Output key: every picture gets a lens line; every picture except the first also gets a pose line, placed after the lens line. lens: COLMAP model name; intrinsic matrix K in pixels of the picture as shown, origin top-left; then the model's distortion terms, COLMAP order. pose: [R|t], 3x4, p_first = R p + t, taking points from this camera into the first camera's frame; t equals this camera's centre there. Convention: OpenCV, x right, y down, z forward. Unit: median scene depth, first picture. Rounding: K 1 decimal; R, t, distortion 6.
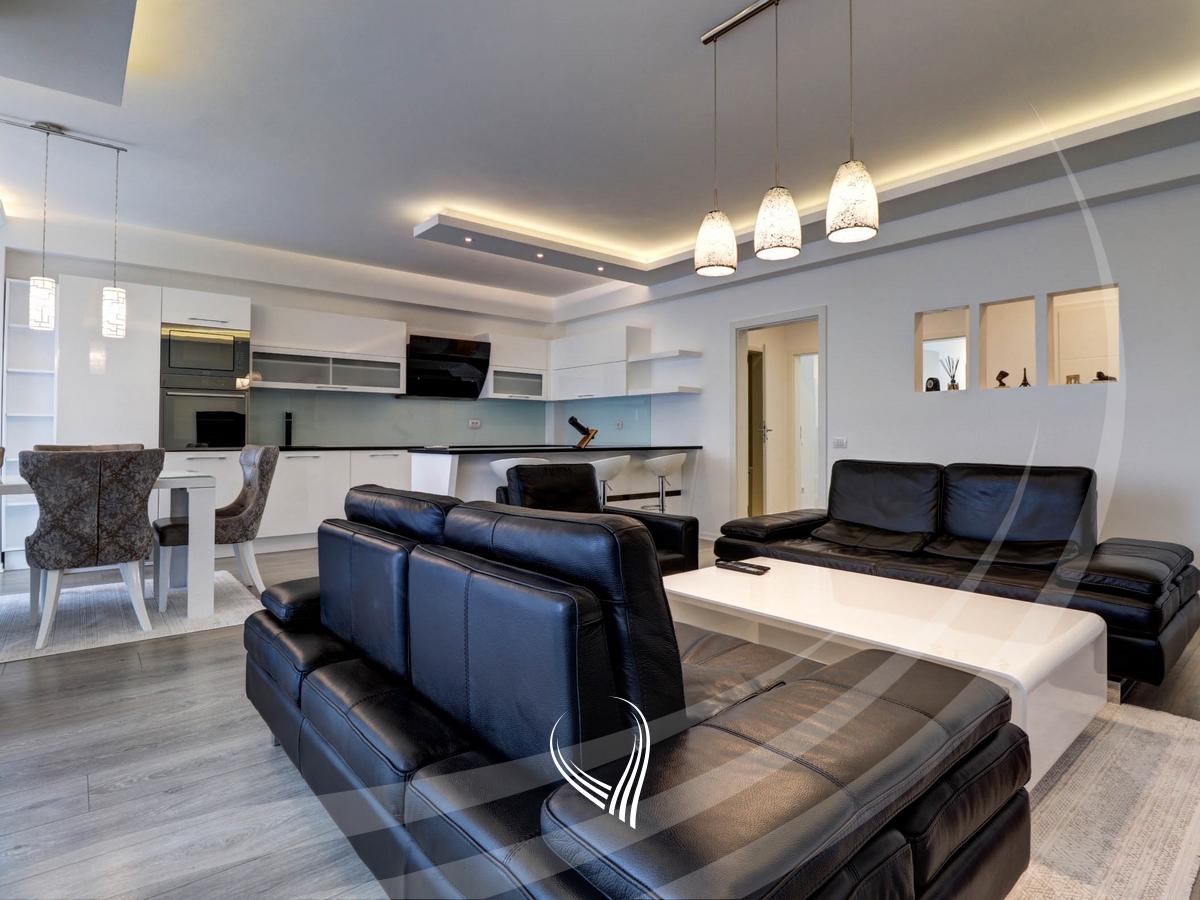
lens RADIAL K [[636.2, 0, 618.2], [0, 636.2, 430.3], [0, 0, 1]] dist [0.014466, -0.019569]
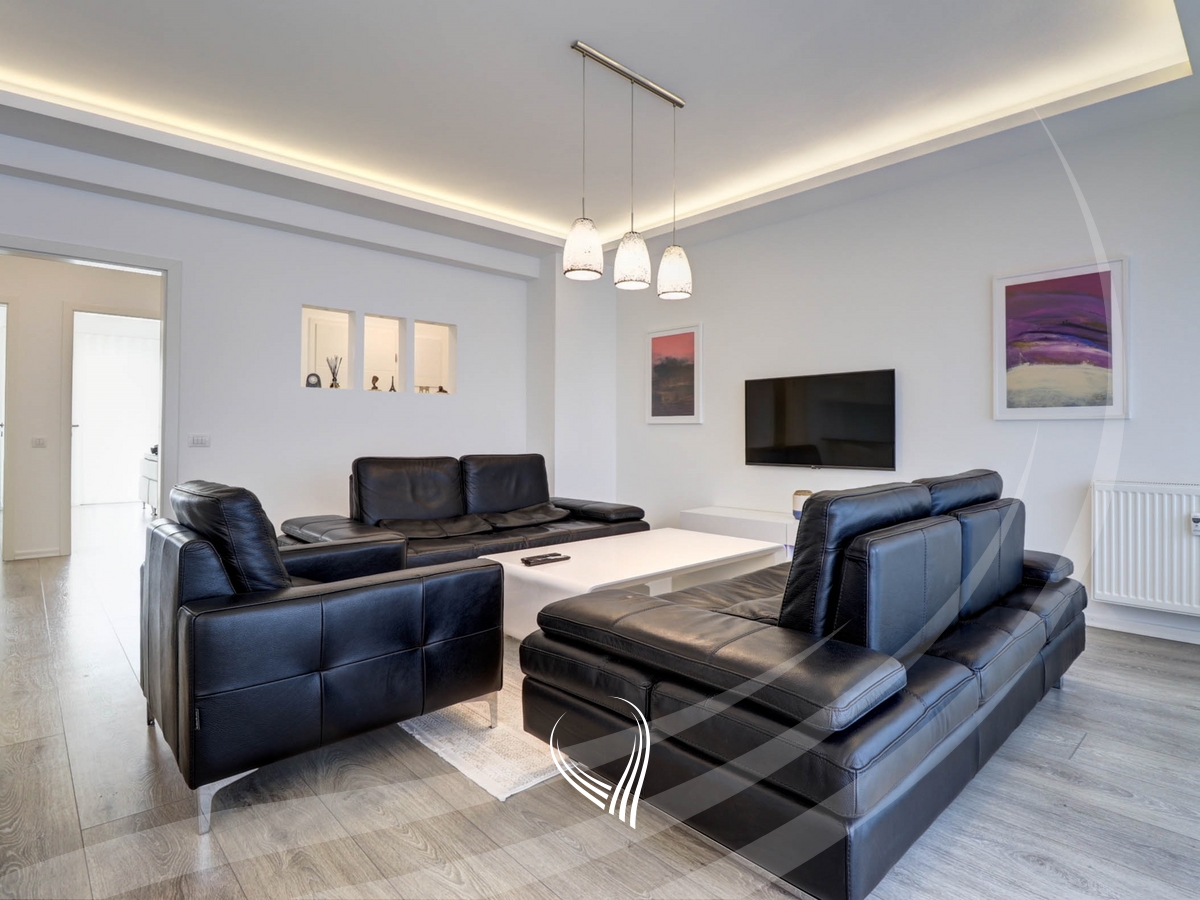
lens RADIAL K [[636.2, 0, 618.2], [0, 636.2, 430.3], [0, 0, 1]] dist [0.014466, -0.019569]
pose [[-0.056316, 0.007807, 0.998382, -0.884687], [-0.010167, 0.999913, -0.008392, 0.015409], [-0.998361, -0.010623, -0.056232, 0.982910]]
